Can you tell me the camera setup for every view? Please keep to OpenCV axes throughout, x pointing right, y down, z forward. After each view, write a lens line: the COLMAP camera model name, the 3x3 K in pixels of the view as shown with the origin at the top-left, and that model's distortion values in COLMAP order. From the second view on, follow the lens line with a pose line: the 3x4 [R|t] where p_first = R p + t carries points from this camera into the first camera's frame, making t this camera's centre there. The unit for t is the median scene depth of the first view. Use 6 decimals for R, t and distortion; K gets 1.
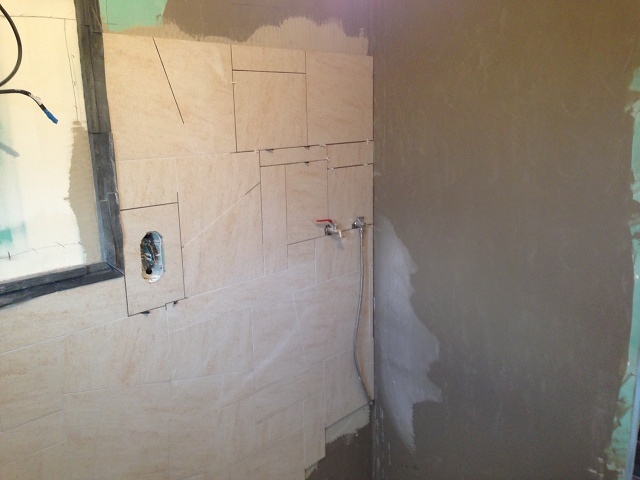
lens RADIAL K [[584.6, 0, 320.0], [0, 584.6, 240.0], [0, 0, 1]] dist [0.122045, -0.187896]
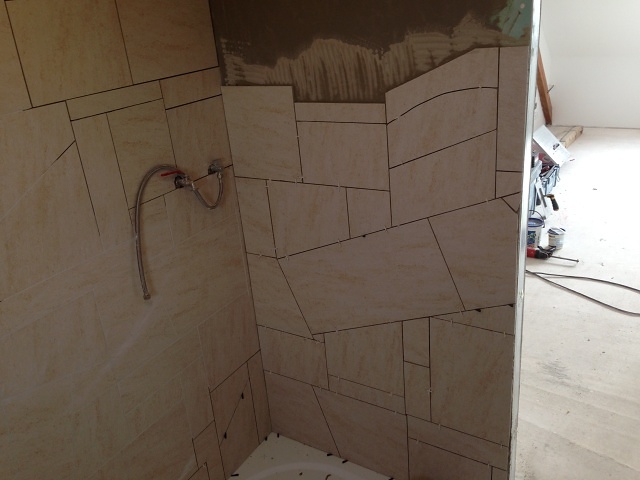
lens RADIAL K [[584.6, 0, 320.0], [0, 584.6, 240.0], [0, 0, 1]] dist [0.122045, -0.187896]
pose [[0.977475, -0.136755, 0.160749, 0.081370], [0.107031, 0.977660, 0.180902, -0.083686], [-0.181897, -0.159622, 0.970275, 0.146593]]
